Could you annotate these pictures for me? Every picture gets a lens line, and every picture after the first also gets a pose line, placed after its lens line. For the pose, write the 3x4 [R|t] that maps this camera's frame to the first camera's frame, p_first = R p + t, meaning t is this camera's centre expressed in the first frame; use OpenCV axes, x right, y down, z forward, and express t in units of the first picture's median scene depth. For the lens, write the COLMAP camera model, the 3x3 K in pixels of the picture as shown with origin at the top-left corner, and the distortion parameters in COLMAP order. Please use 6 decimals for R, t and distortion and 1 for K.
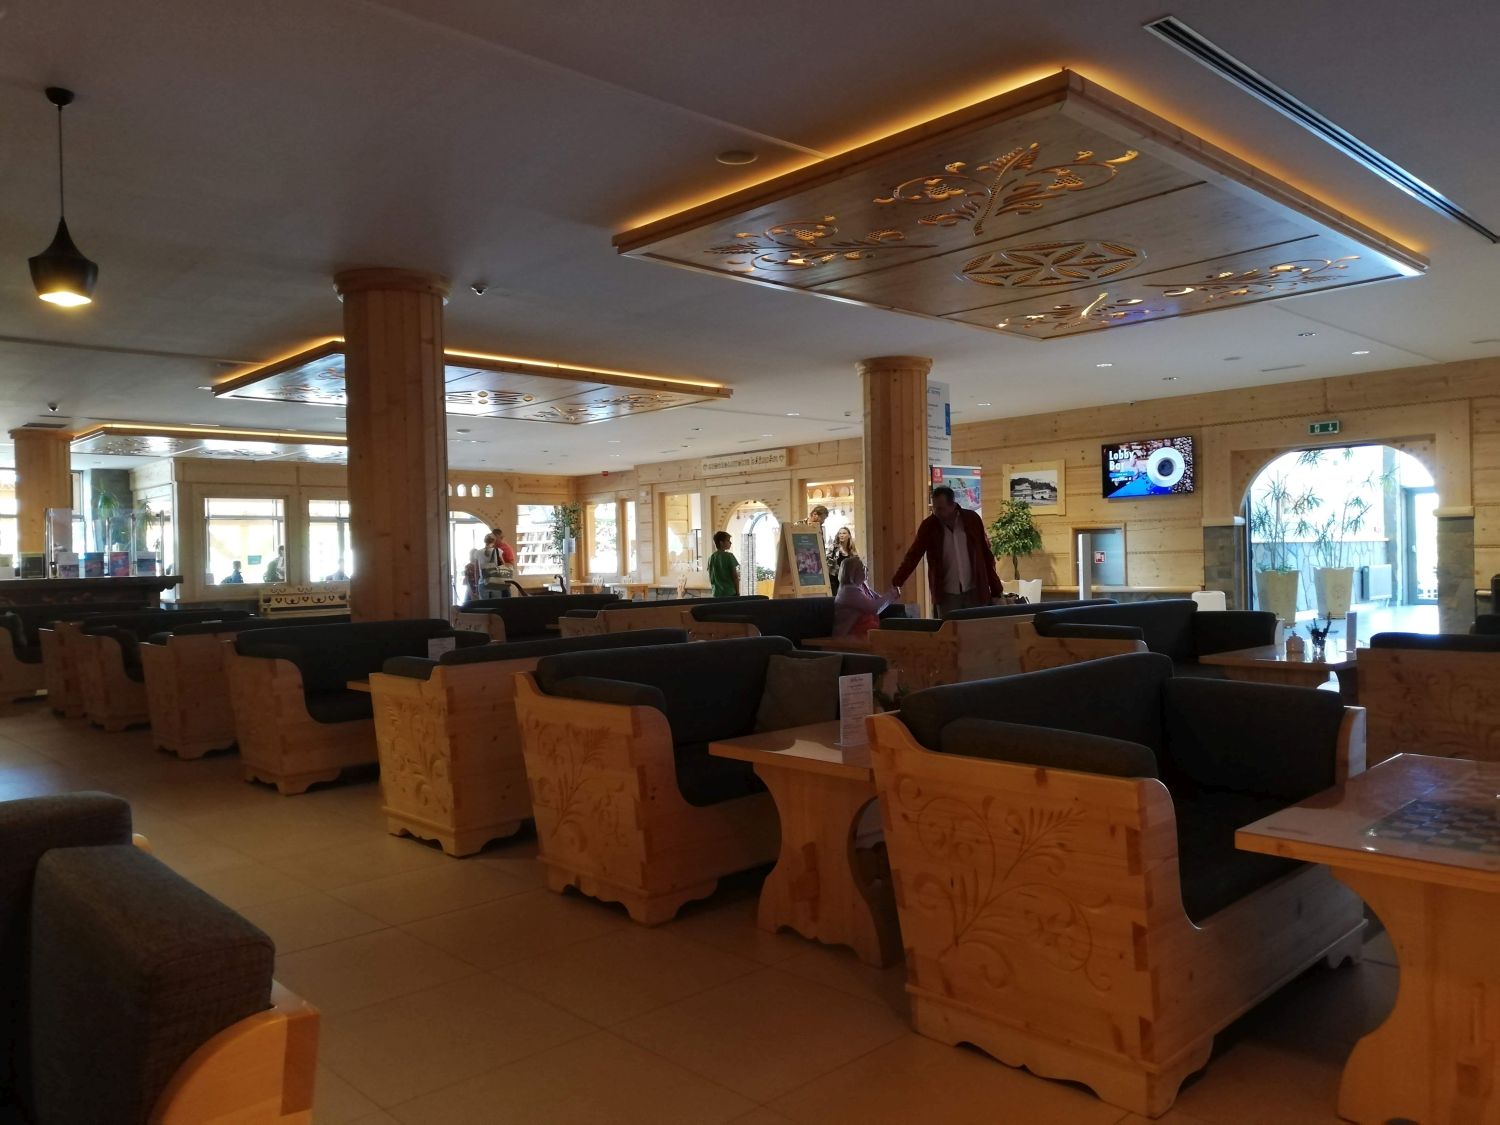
lens RADIAL K [[1138.7, 0, 750.0], [0, 1138.7, 562.5], [0, 0, 1]] dist [-0.002272, 0.000451]
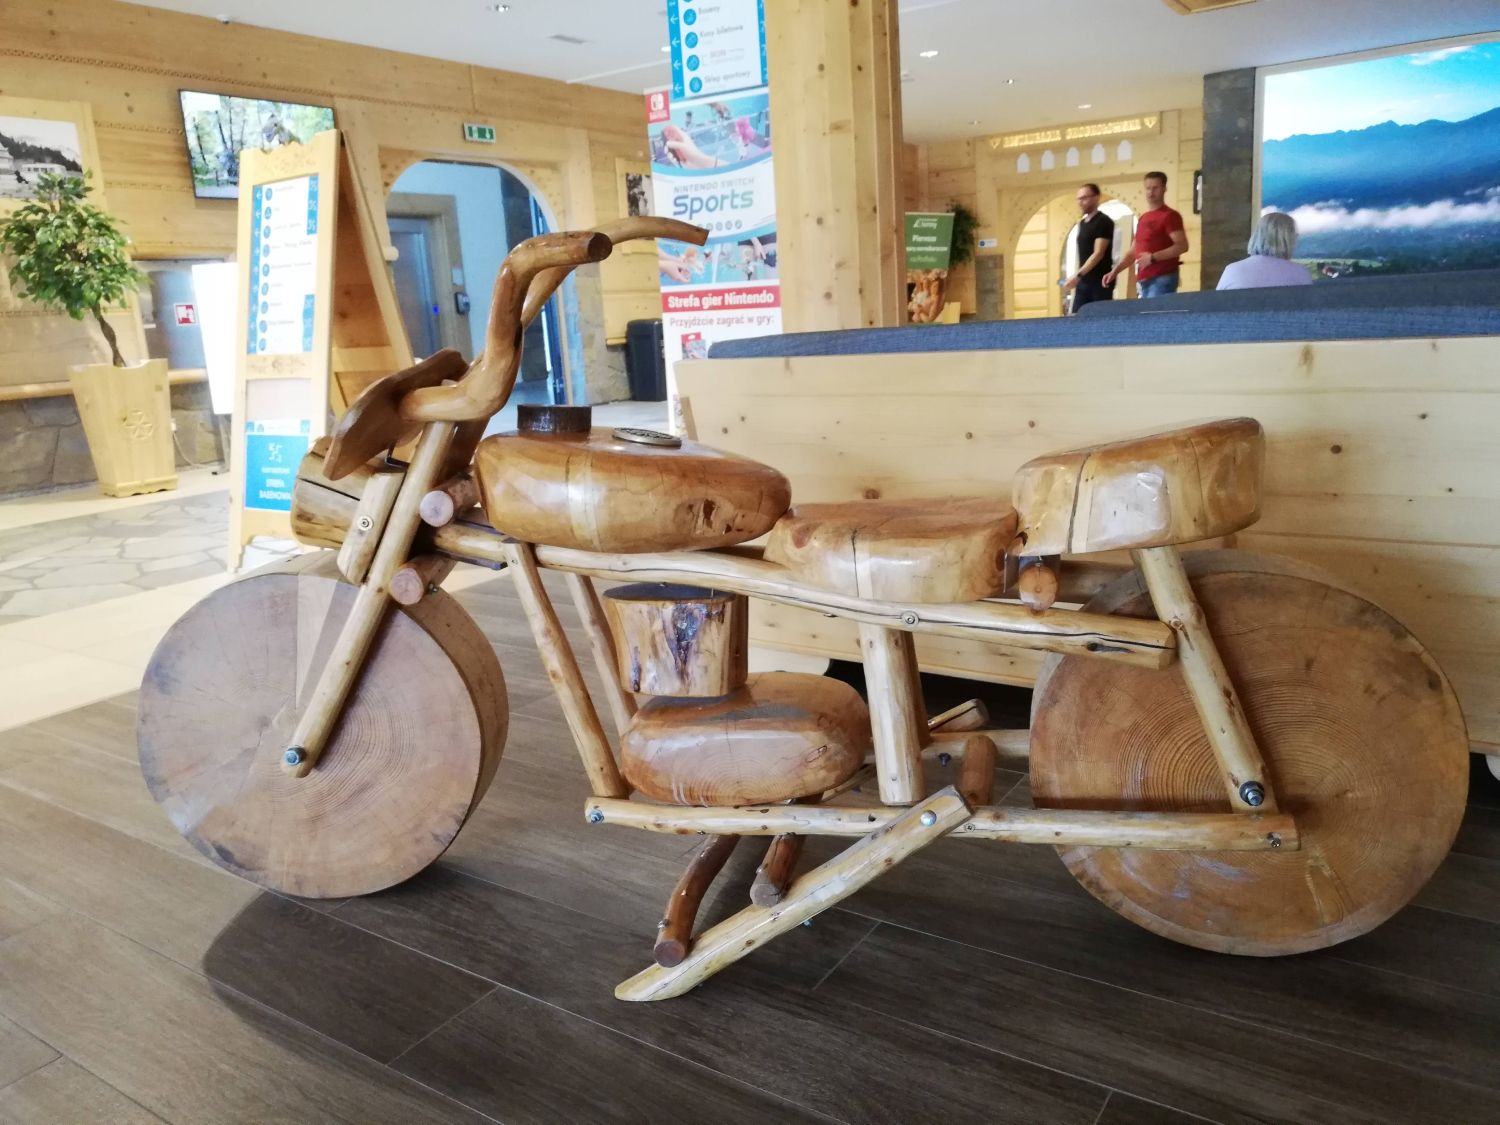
lens RADIAL K [[1138.7, 0, 750.0], [0, 1138.7, 562.5], [0, 0, 1]] dist [-0.002272, 0.000451]
pose [[-0.204719, -0.172845, 0.963439, -0.299903], [0.074014, 0.978734, 0.191316, 0.029086], [-0.976019, 0.110474, -0.187572, 0.943182]]
